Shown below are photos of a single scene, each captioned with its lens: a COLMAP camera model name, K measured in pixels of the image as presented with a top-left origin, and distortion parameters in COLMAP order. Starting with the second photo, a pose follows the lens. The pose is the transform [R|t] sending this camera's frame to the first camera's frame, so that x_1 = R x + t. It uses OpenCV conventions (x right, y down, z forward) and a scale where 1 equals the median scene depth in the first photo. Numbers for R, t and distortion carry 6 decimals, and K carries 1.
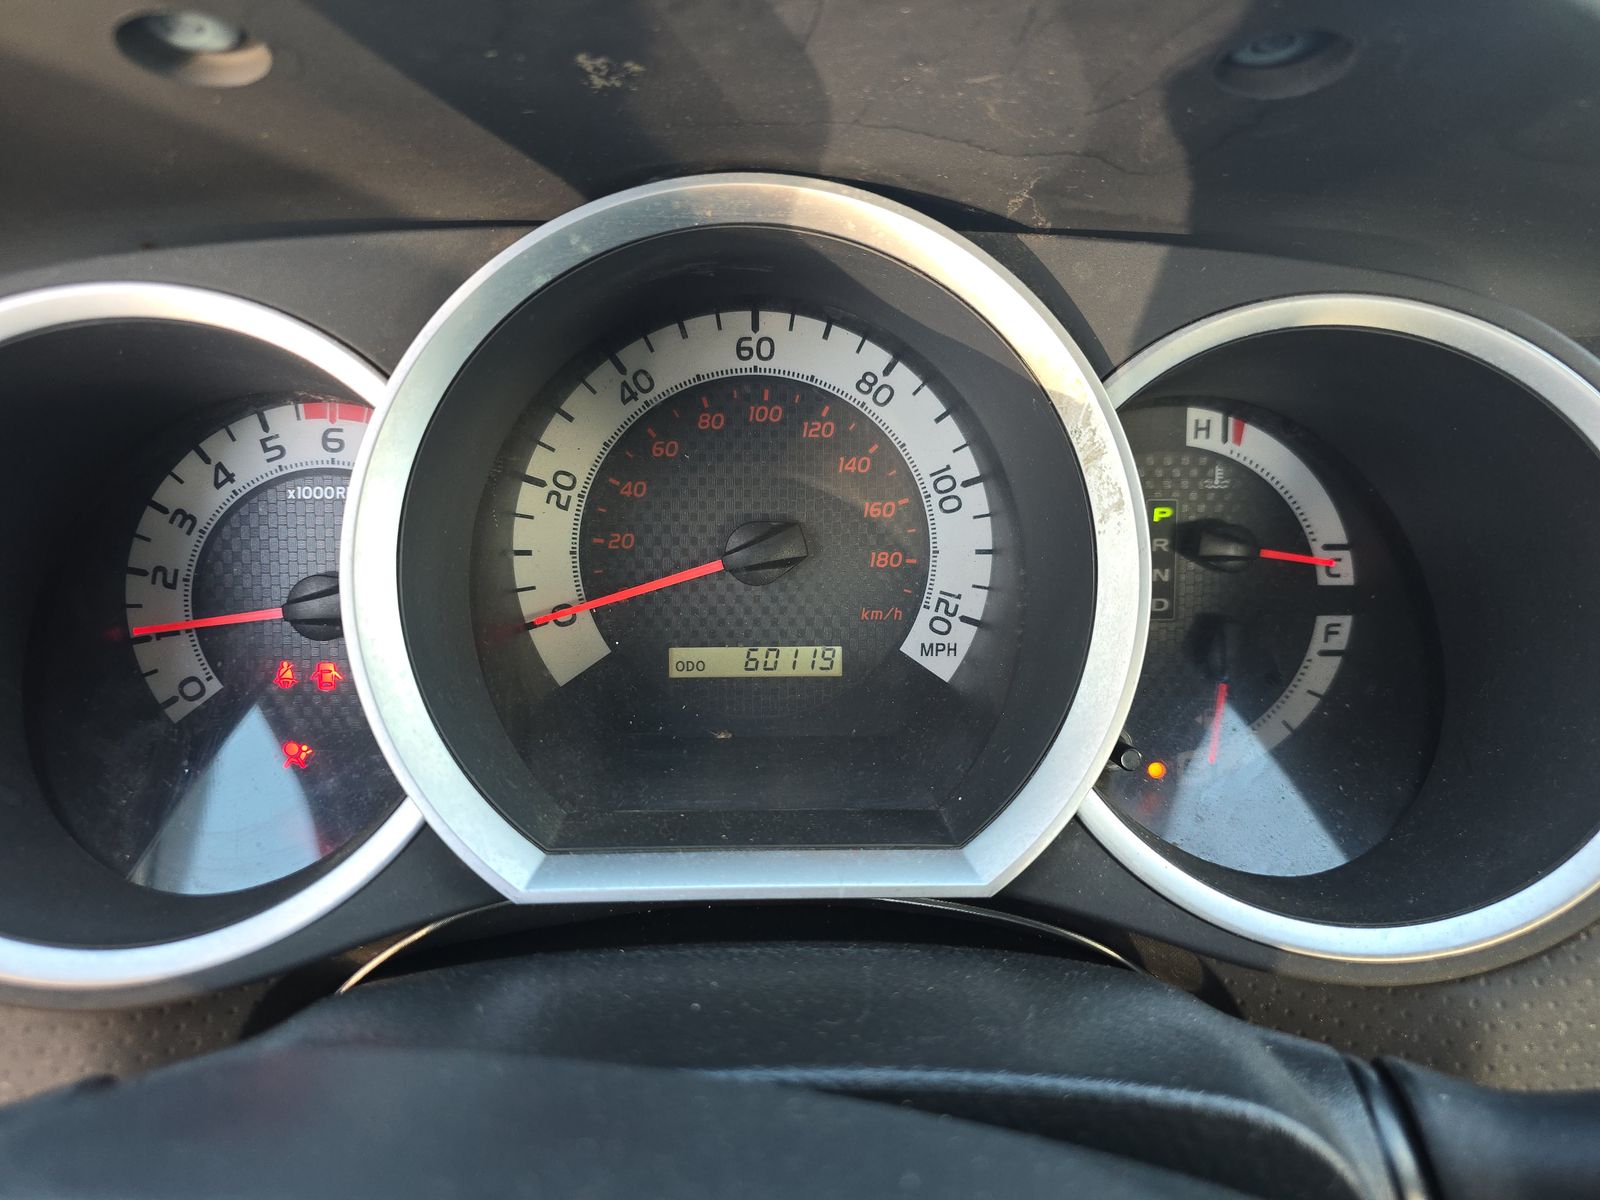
lens RADIAL K [[1154.6, 0, 800.0], [0, 1154.6, 600.0], [0, 0, 1]] dist [-0.008457, -0.005001]
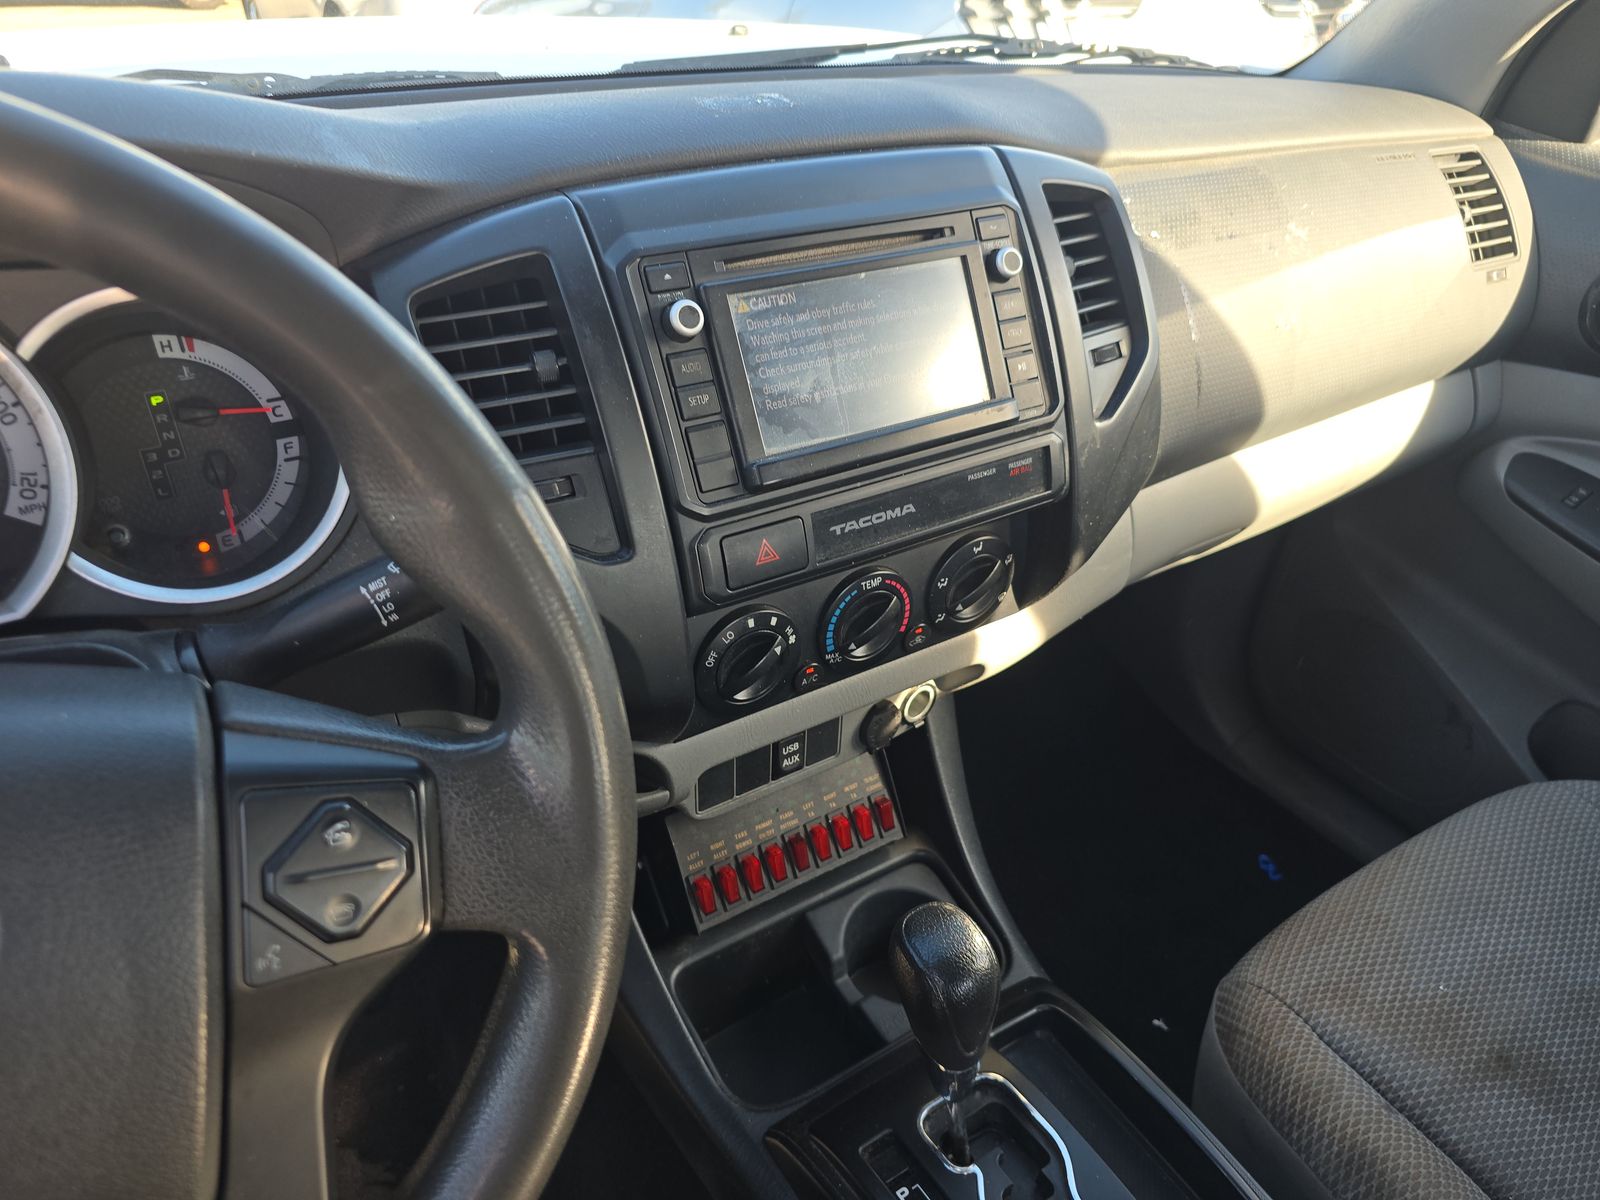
lens RADIAL K [[1069.6, 0, 787.2], [0, 1069.6, 598.5], [0, 0, 1]] dist [0.079120, -0.095651]
pose [[0.864259, -0.271465, 0.423513, 0.363833], [0.210562, 0.959813, 0.185533, 0.106927], [-0.456859, -0.071173, 0.886687, -0.889565]]
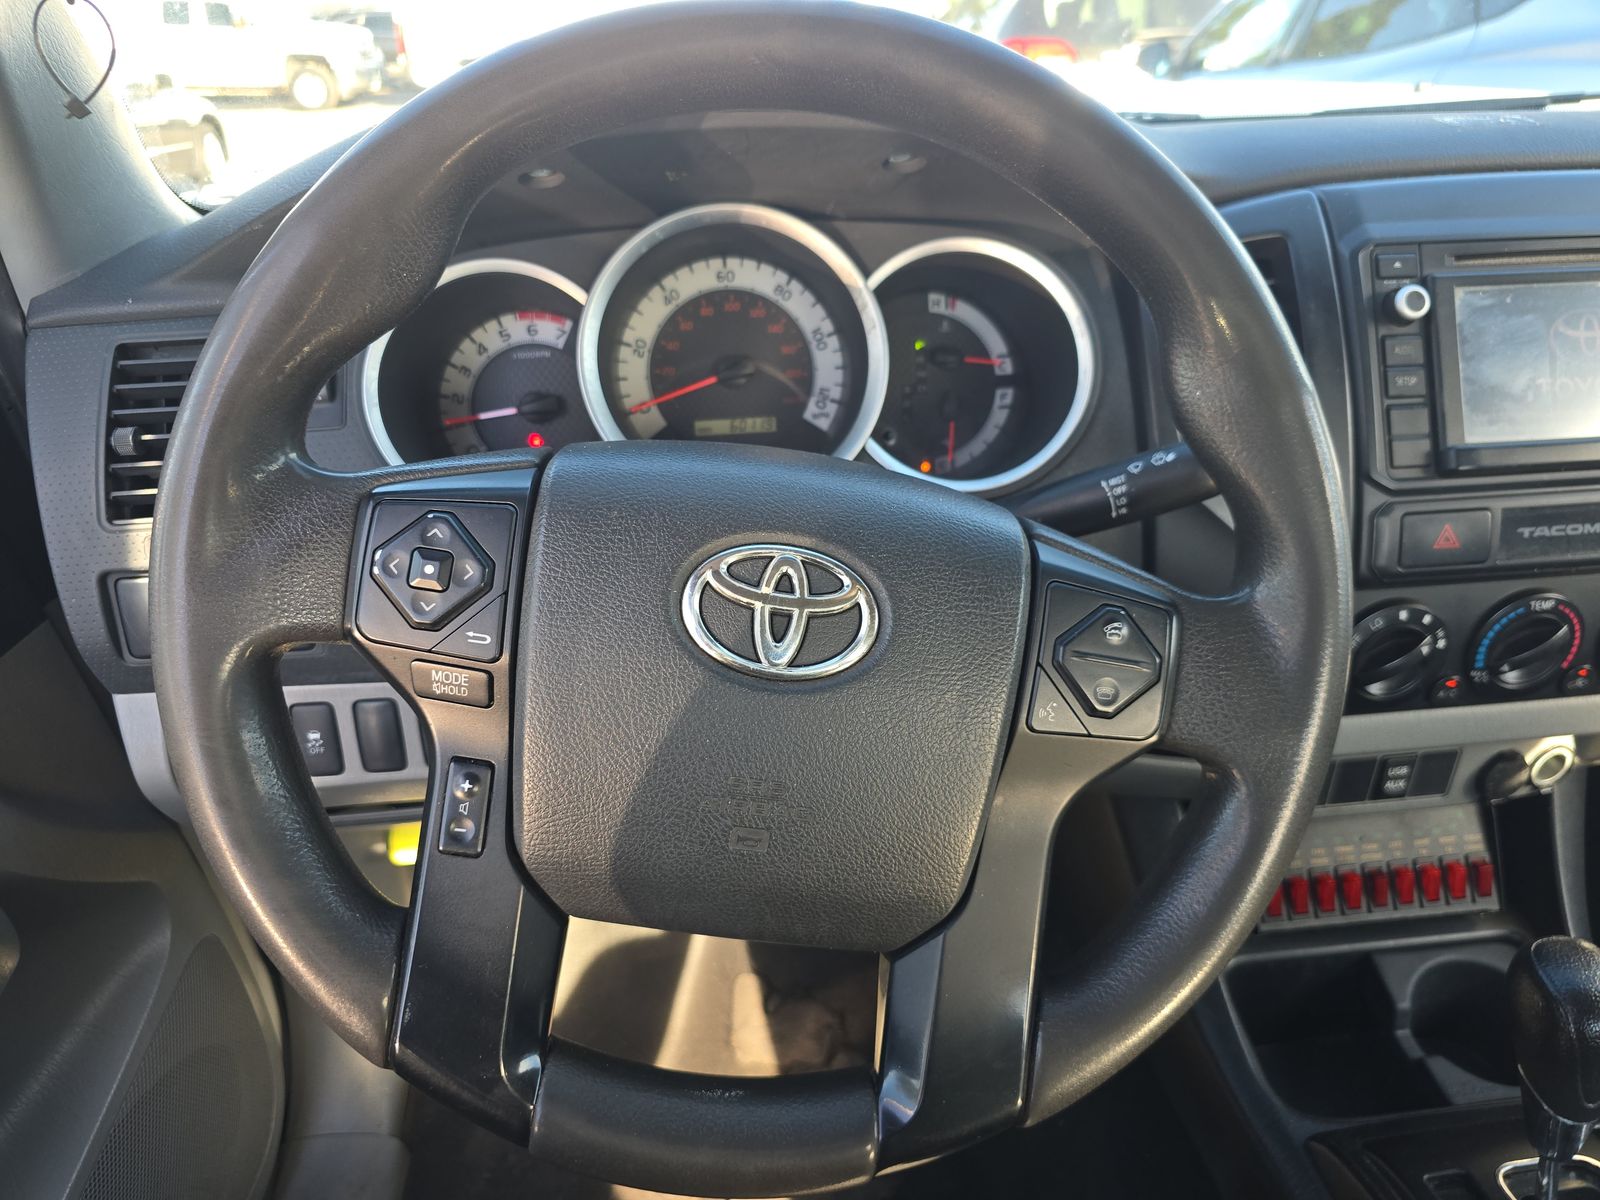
lens RADIAL K [[1098.0, 0, 816.8], [0, 1098.0, 601.9], [0, 0, 1]] dist [0.005994, -0.005280]
pose [[0.996464, -0.067993, 0.049361, -0.011112], [0.065272, 0.996363, 0.054776, 0.280022], [-0.052906, -0.051361, 0.997278, -1.060439]]
